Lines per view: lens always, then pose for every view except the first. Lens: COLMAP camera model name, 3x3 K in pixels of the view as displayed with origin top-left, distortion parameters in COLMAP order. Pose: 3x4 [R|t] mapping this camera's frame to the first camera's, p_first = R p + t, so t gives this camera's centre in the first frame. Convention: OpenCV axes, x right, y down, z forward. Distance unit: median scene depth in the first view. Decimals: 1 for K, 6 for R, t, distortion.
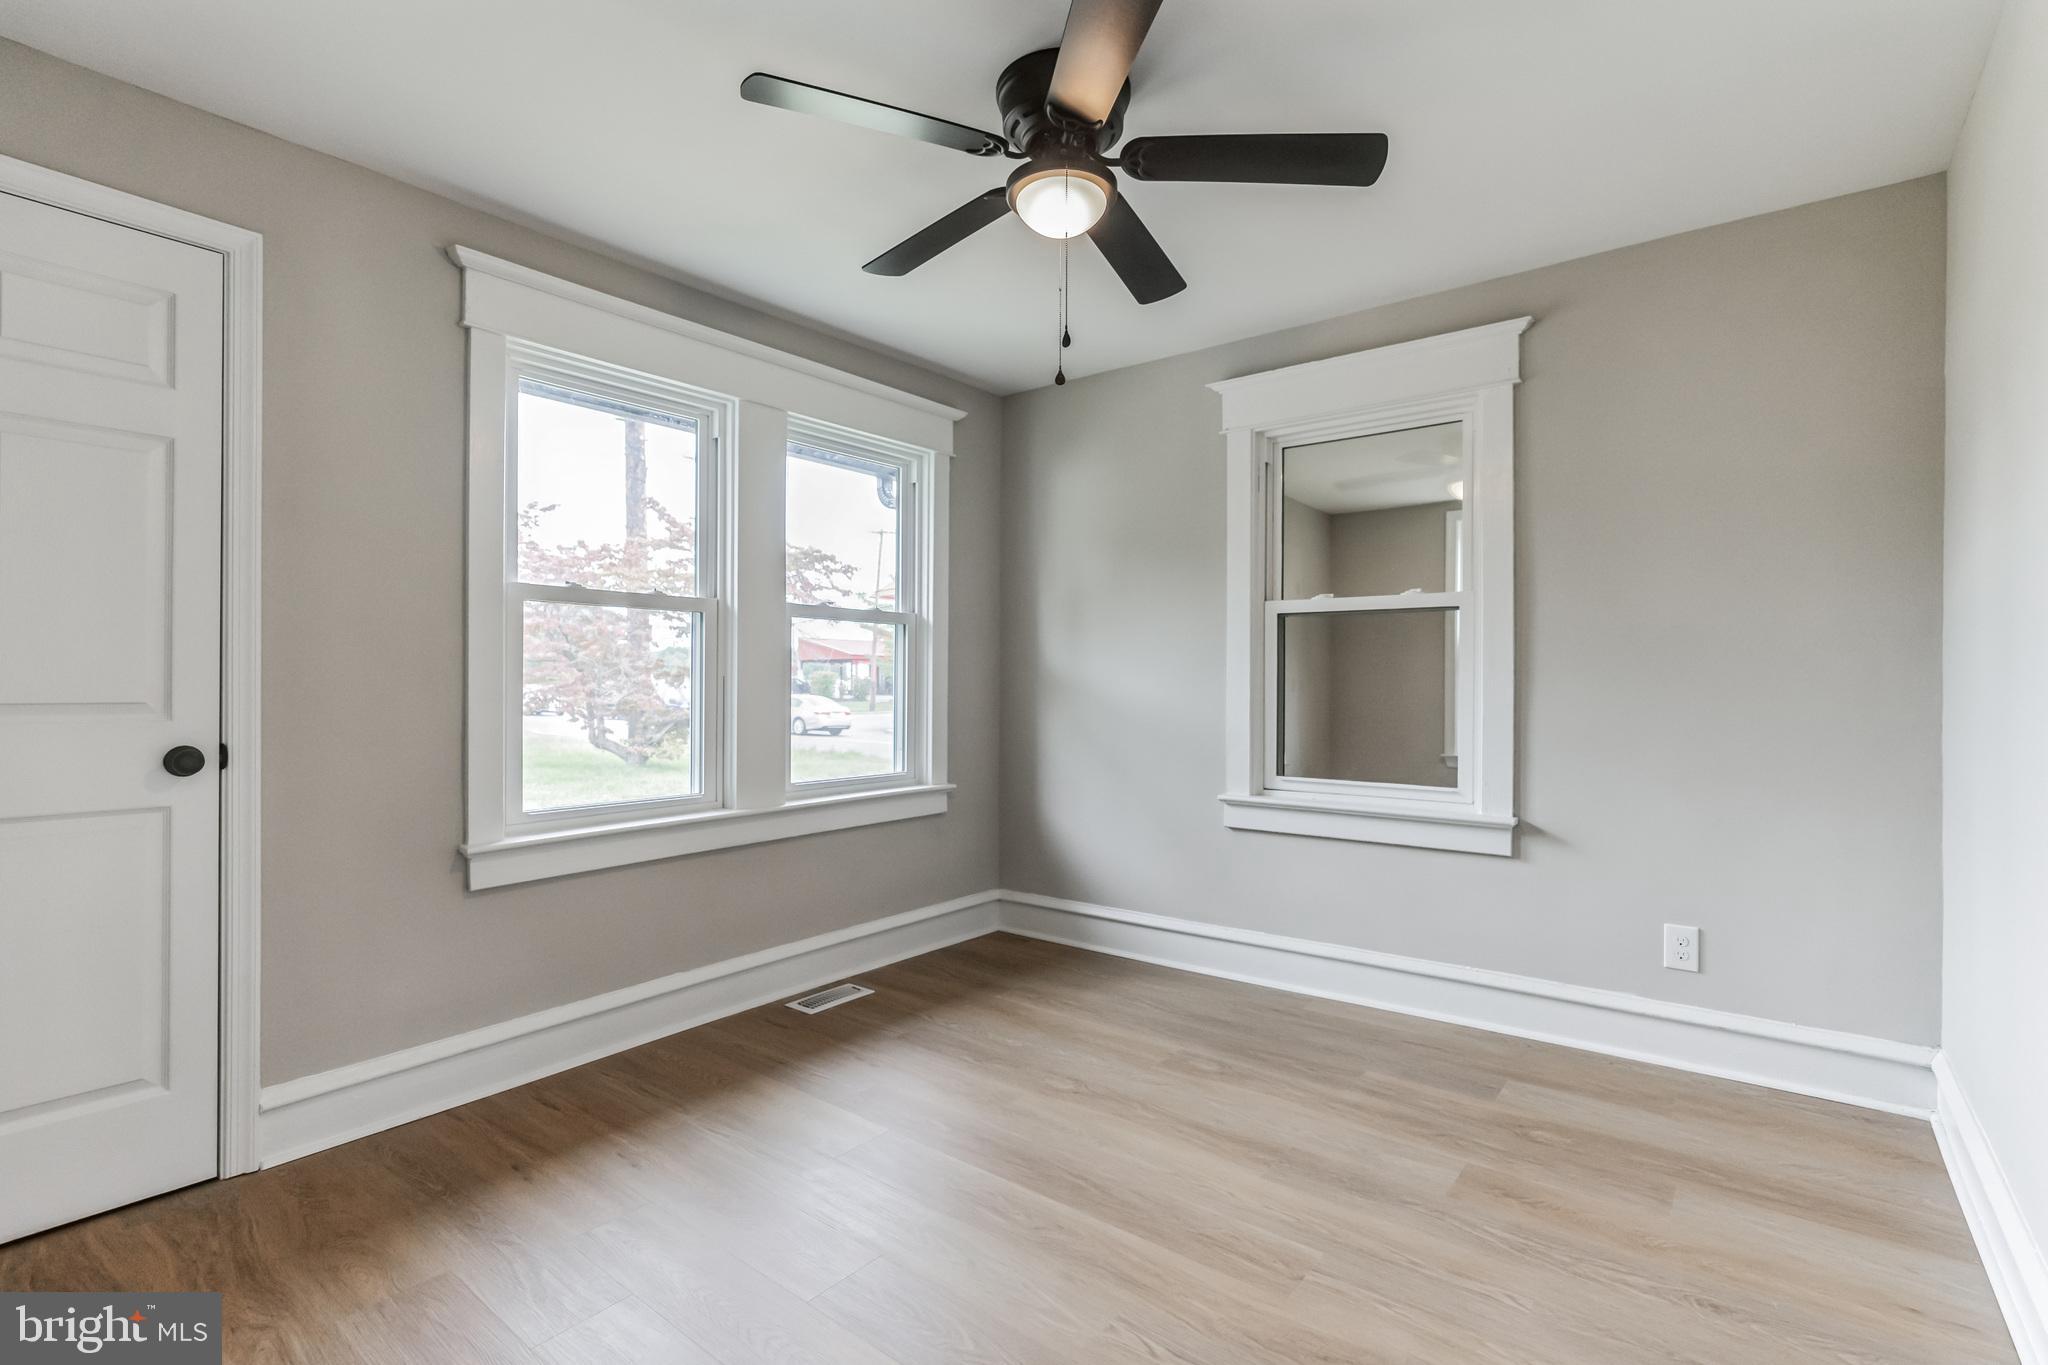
lens RADIAL K [[942.0, 0, 1037.9], [0, 942.0, 681.8], [0, 0, 1]] dist [-0.003778, 0.000045]
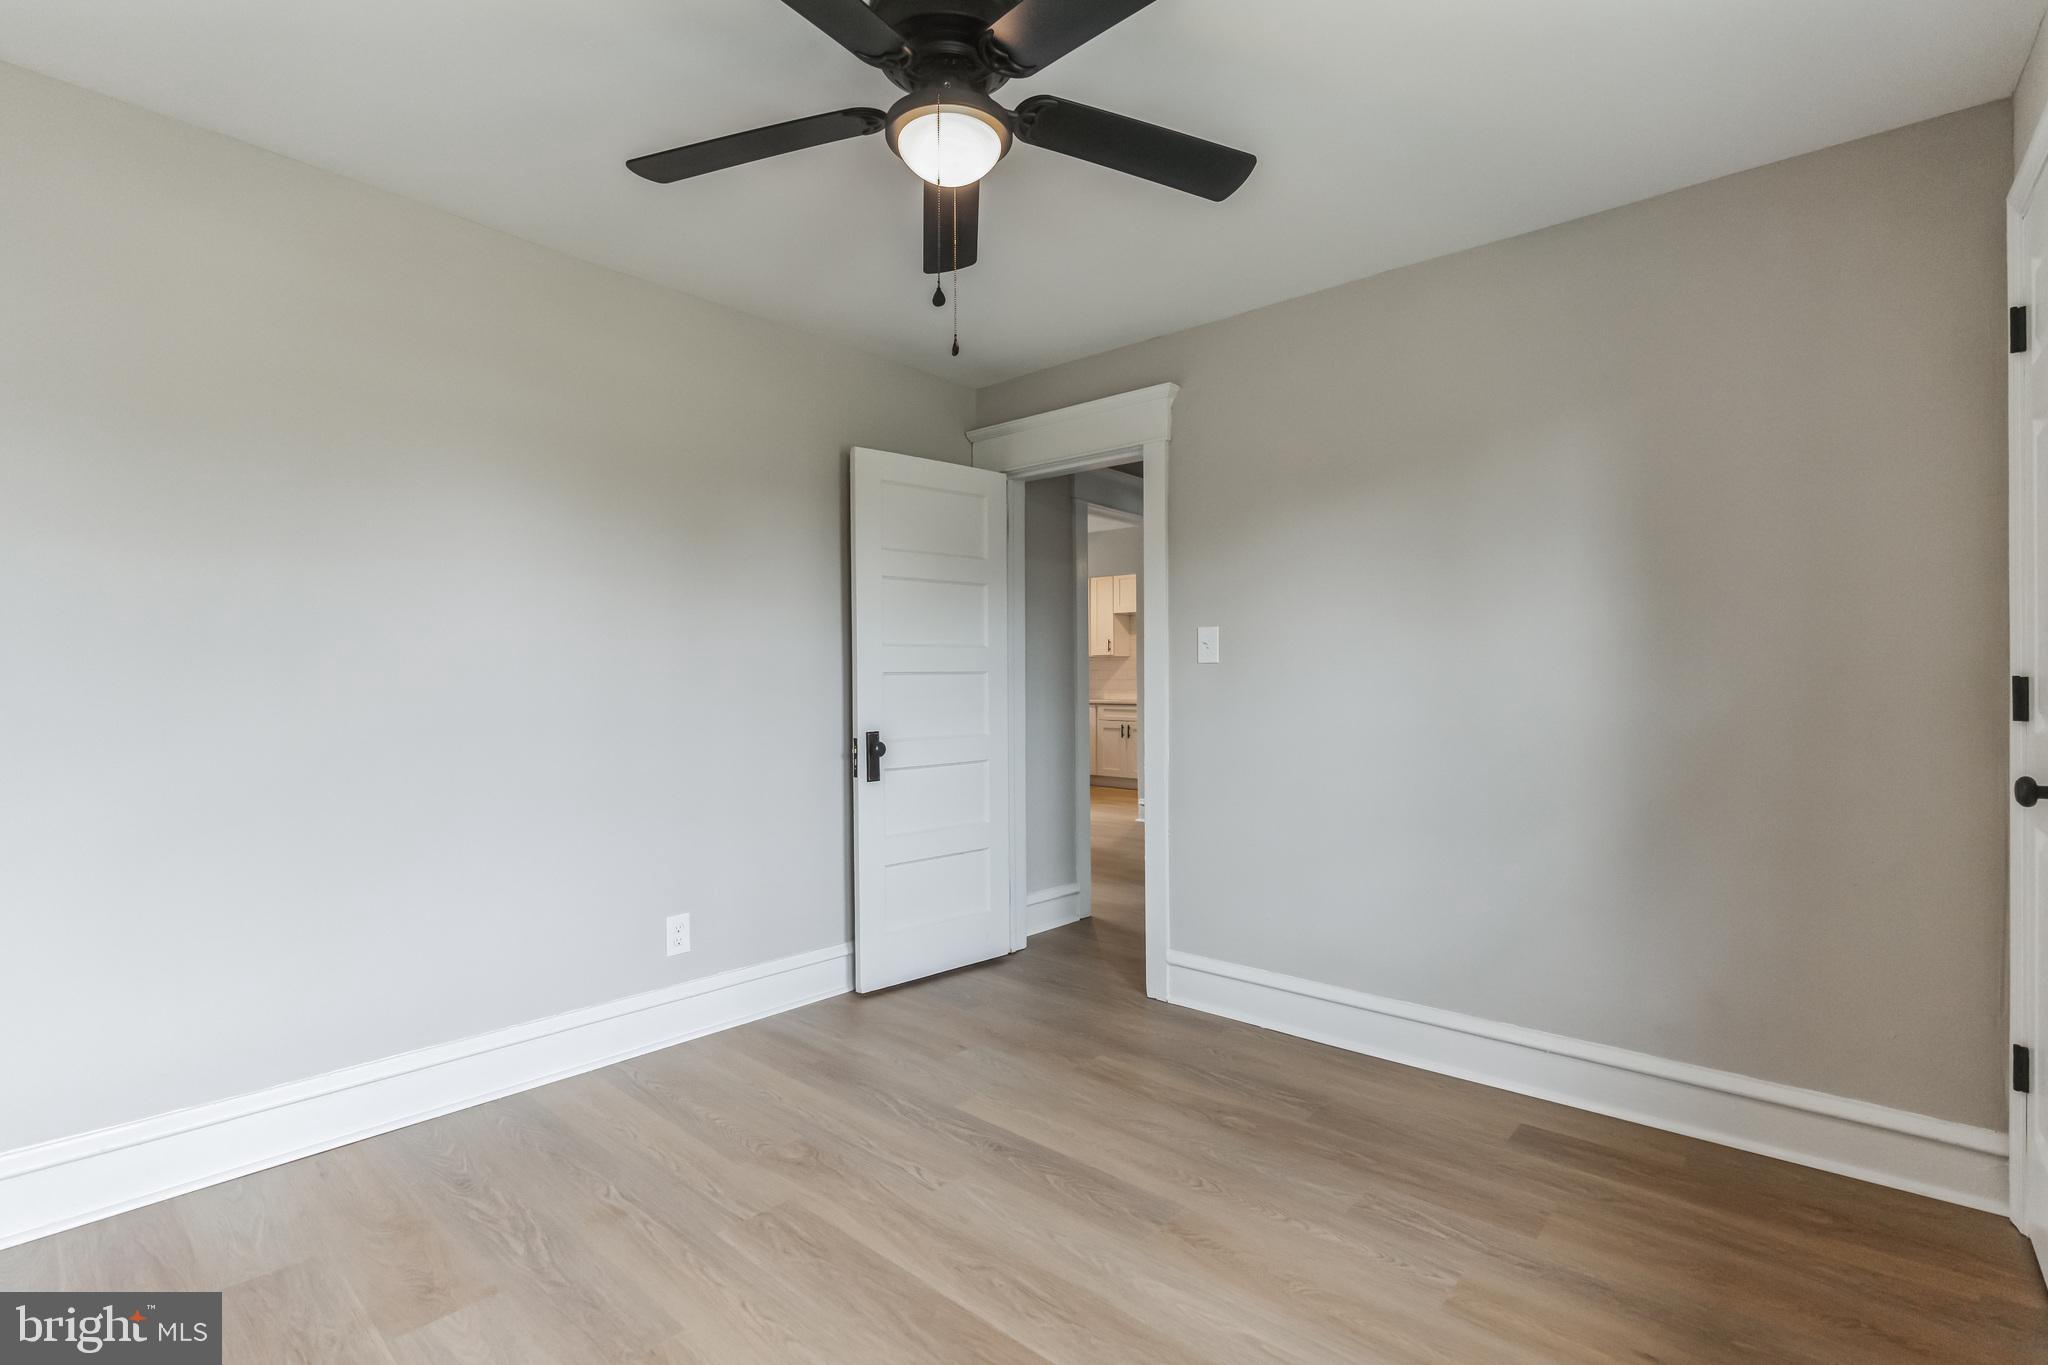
lens RADIAL K [[942.0, 0, 1037.9], [0, 942.0, 681.8], [0, 0, 1]] dist [-0.003778, 0.000045]
pose [[-0.998355, 0.001607, 0.057312, -0.116209], [0.001968, 0.999979, 0.006254, -0.016252], [-0.057301, 0.006356, -0.998337, 2.020828]]
